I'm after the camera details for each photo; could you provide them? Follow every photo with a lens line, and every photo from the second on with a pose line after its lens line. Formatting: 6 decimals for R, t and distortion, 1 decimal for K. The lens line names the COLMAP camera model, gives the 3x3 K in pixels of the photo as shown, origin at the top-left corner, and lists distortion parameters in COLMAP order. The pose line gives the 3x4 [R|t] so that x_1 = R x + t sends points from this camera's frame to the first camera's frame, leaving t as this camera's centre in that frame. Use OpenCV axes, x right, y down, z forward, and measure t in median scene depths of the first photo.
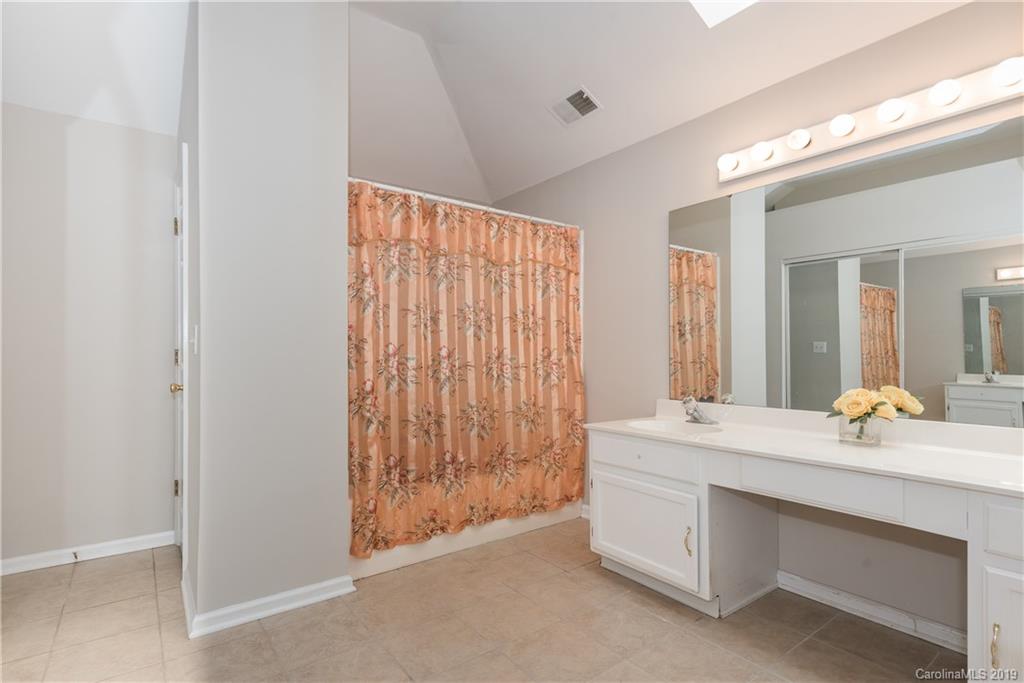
lens RADIAL K [[520.2, 0, 475.4], [0, 520.2, 359.5], [0, 0, 1]] dist [0.014235, -0.007671]
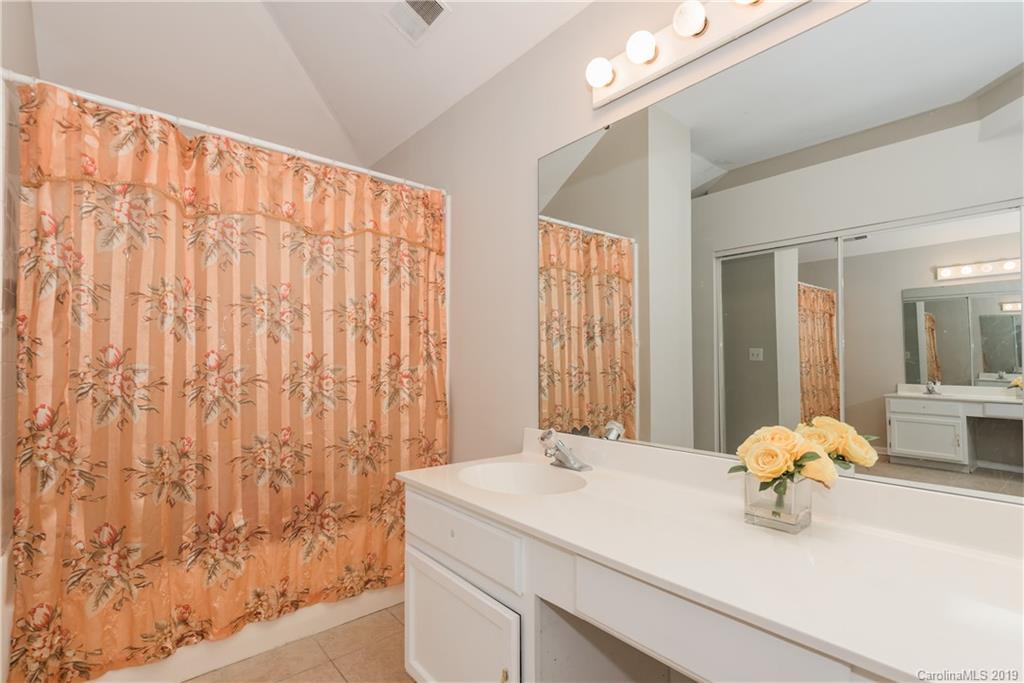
lens RADIAL K [[484.7, 0, 541.6], [0, 484.7, 358.6], [0, 0, 1]] dist [0.014849, -0.007737]
pose [[0.991243, 0.001061, 0.132044, 0.261837], [0.000860, 0.999895, -0.014493, -0.006676], [-0.132045, 0.014479, 0.991138, 0.323679]]
